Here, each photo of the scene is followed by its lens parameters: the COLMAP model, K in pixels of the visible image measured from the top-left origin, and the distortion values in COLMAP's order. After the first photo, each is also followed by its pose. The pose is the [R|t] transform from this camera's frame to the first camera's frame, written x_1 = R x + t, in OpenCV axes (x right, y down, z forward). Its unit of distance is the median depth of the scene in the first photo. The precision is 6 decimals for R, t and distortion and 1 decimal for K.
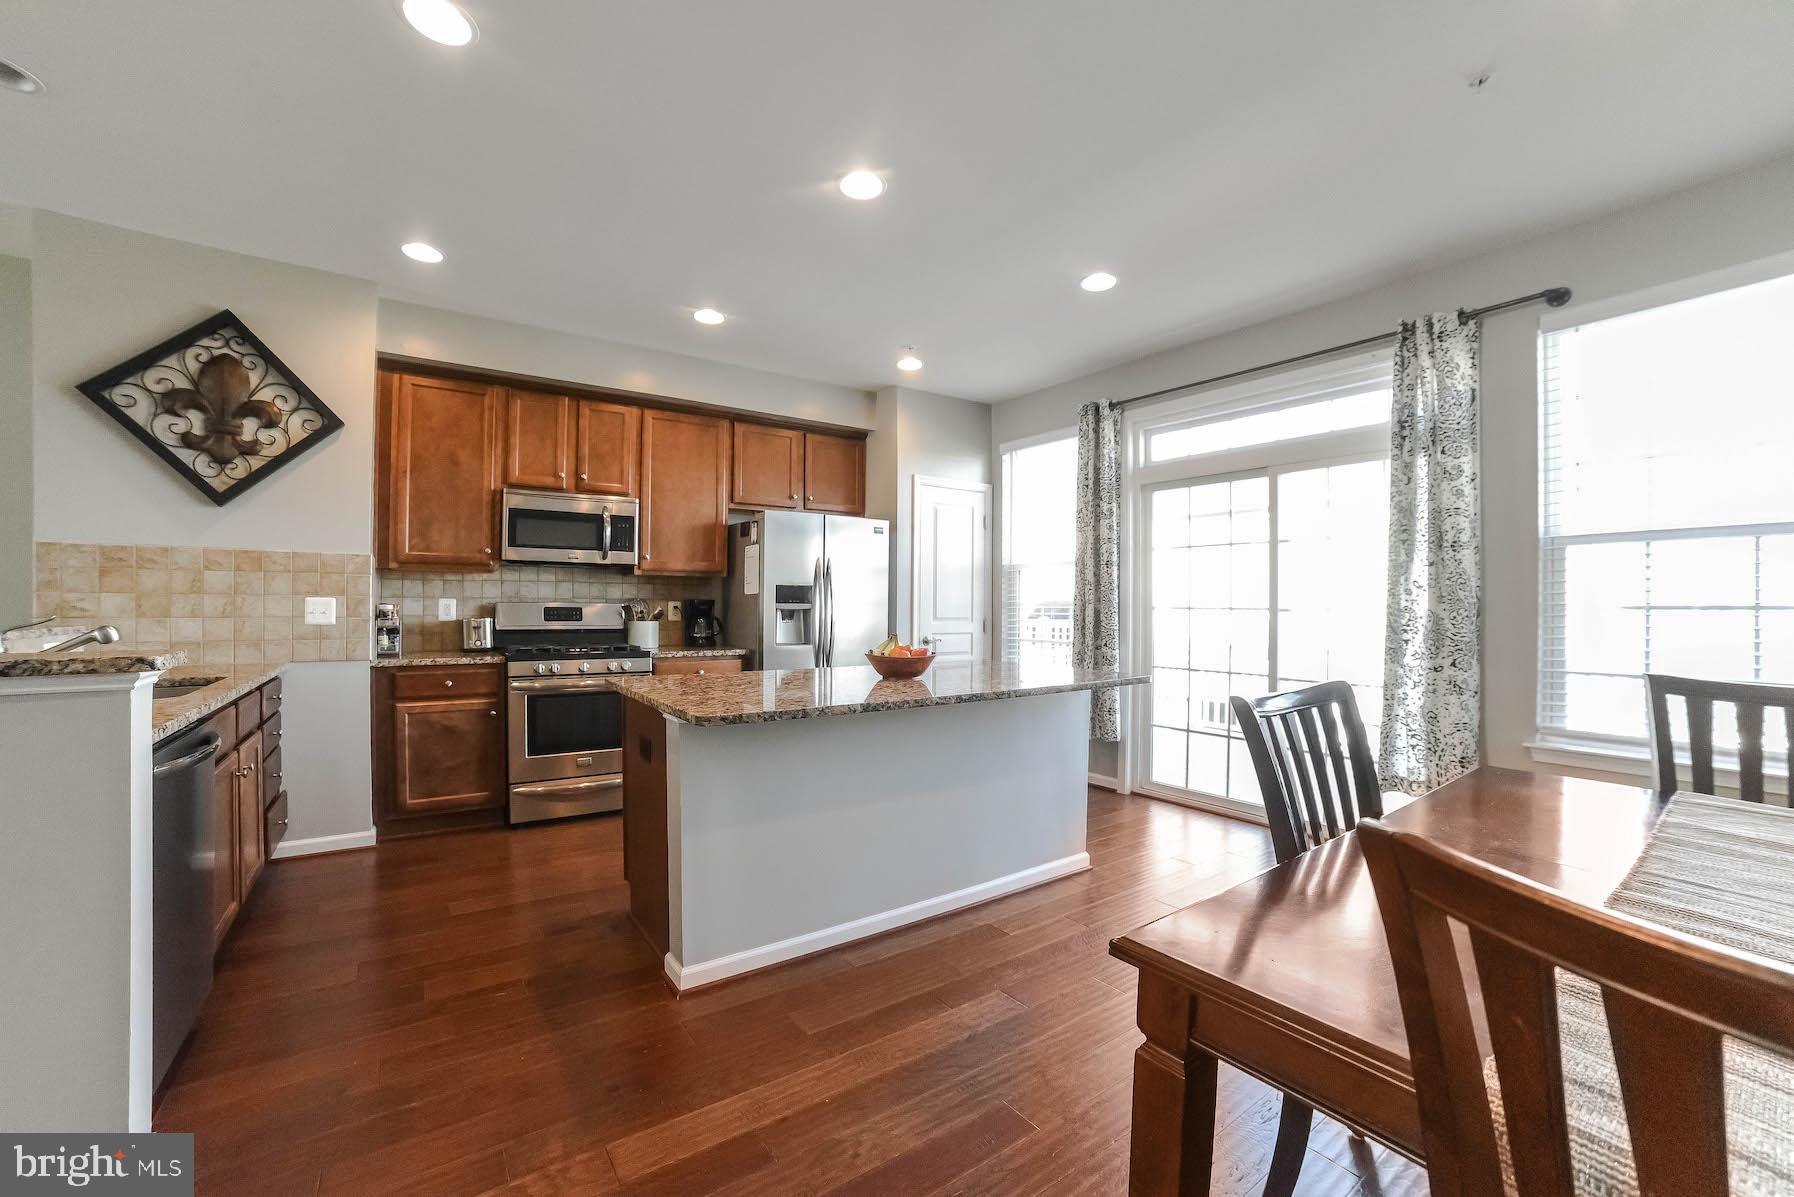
lens RADIAL K [[709.9, 0, 897.0], [0, 709.9, 598.5], [0, 0, 1]] dist [-0.092867, 0.040473]
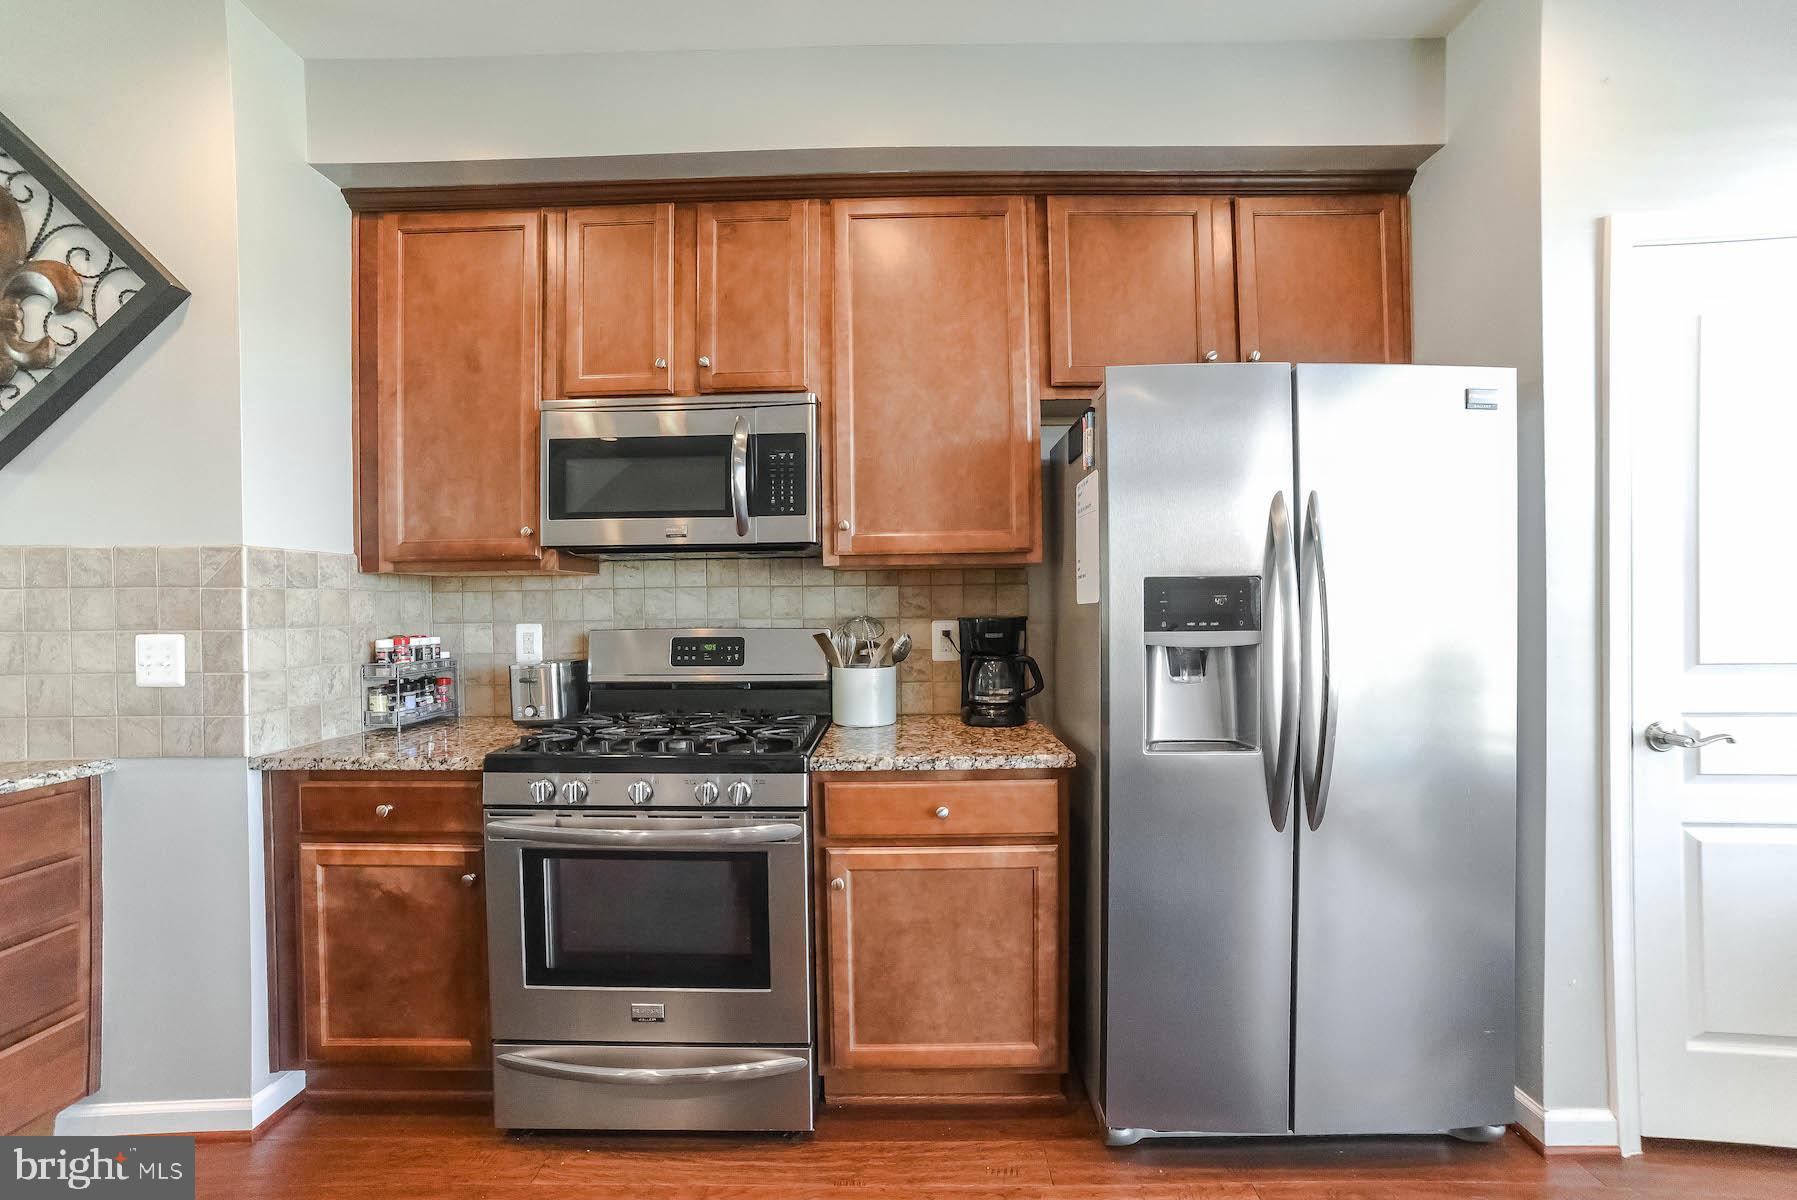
lens RADIAL K [[725.6, 0, 895.6], [0, 725.6, 606.9], [0, 0, 1]] dist [-0.095417, 0.044394]
pose [[0.808423, -0.012130, -0.588478, -0.068554], [0.020403, 0.999764, 0.007421, -0.011510], [0.588249, -0.018006, 0.808479, 0.703134]]
